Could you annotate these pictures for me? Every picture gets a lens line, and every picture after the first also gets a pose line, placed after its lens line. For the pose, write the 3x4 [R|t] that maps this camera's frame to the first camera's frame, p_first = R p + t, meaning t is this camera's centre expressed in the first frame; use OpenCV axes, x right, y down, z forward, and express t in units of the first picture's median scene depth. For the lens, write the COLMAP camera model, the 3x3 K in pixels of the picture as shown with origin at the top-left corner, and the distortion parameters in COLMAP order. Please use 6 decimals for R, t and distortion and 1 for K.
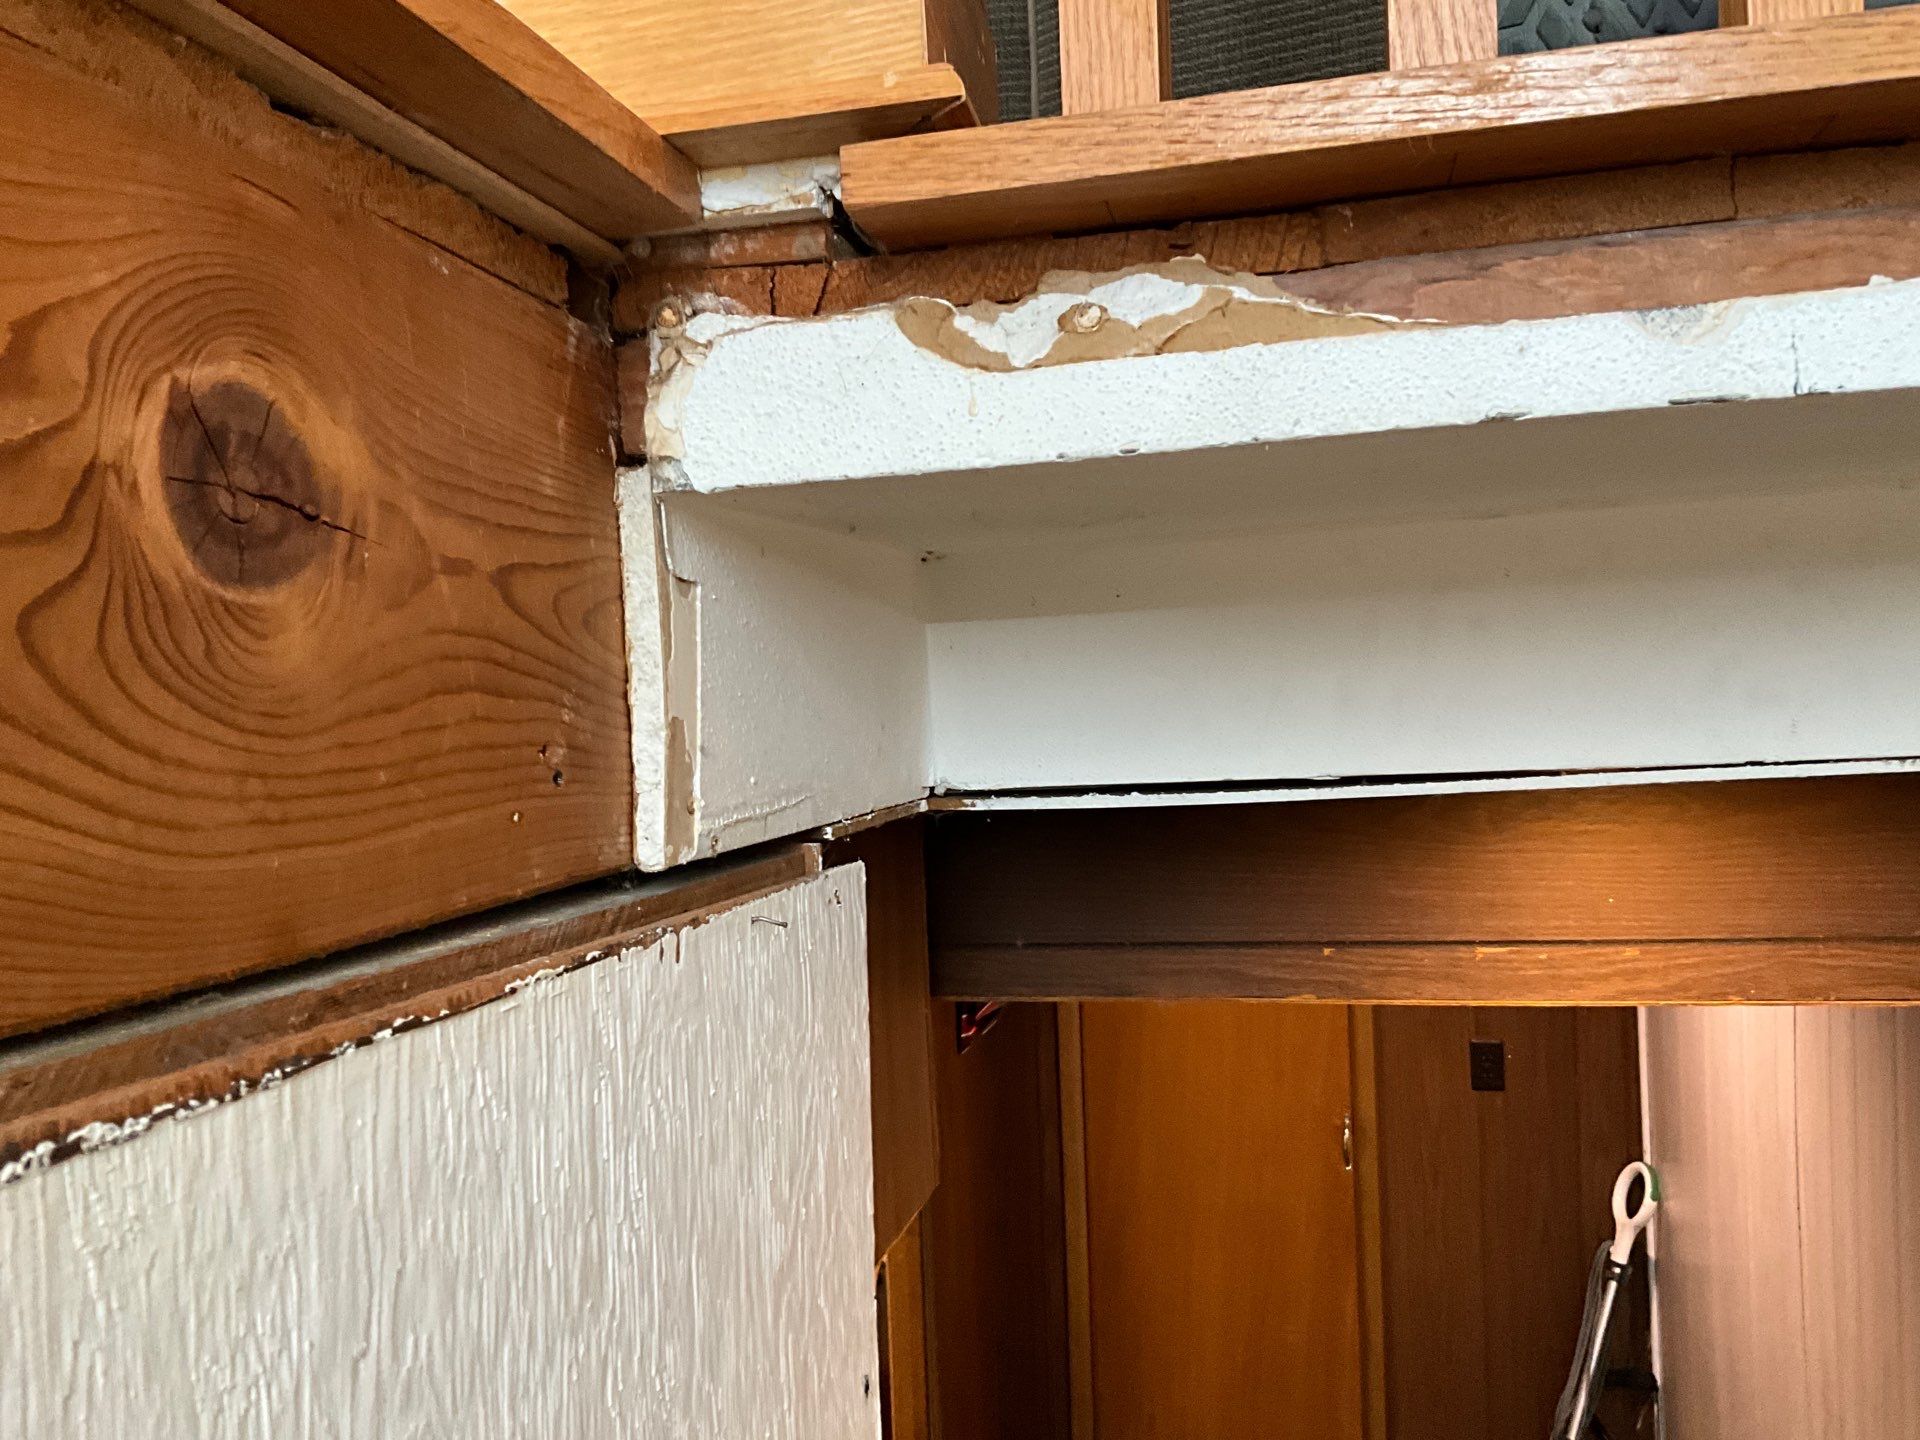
lens RADIAL K [[1607.7, 0, 948.3], [0, 1607.7, 733.4], [0, 0, 1]] dist [0.044169, -0.095710]
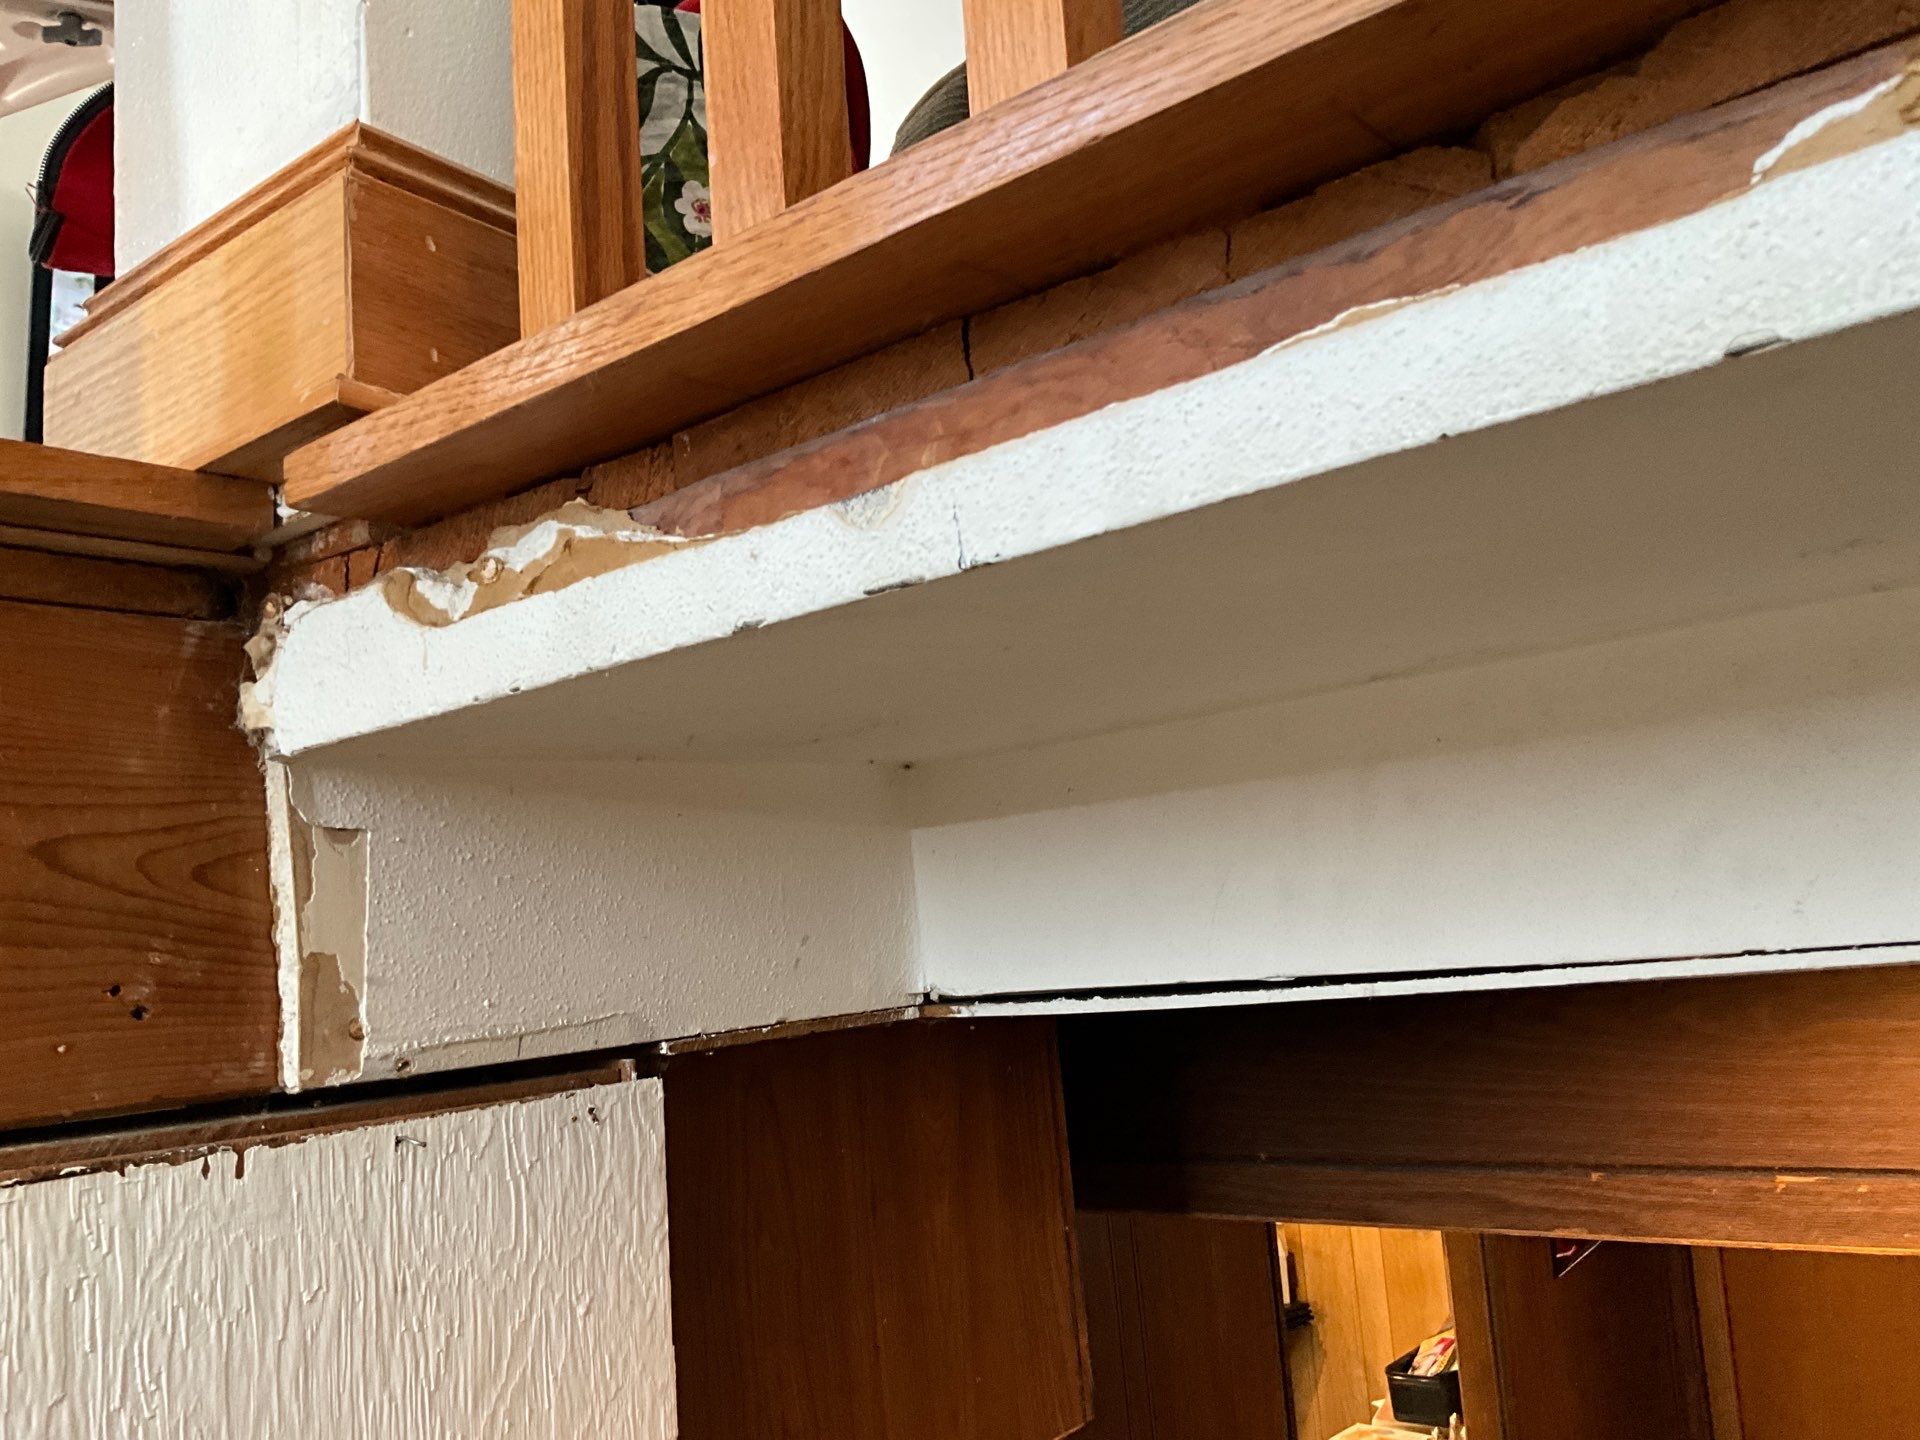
lens RADIAL K [[1611.7, 0, 959.5], [0, 1611.7, 712.5], [0, 0, 1]] dist [0.051913, -0.114785]
pose [[0.898269, -0.089994, -0.430132, 0.807845], [0.036148, 0.990621, -0.131771, -0.011712], [0.437956, 0.102818, 0.893098, 0.185743]]
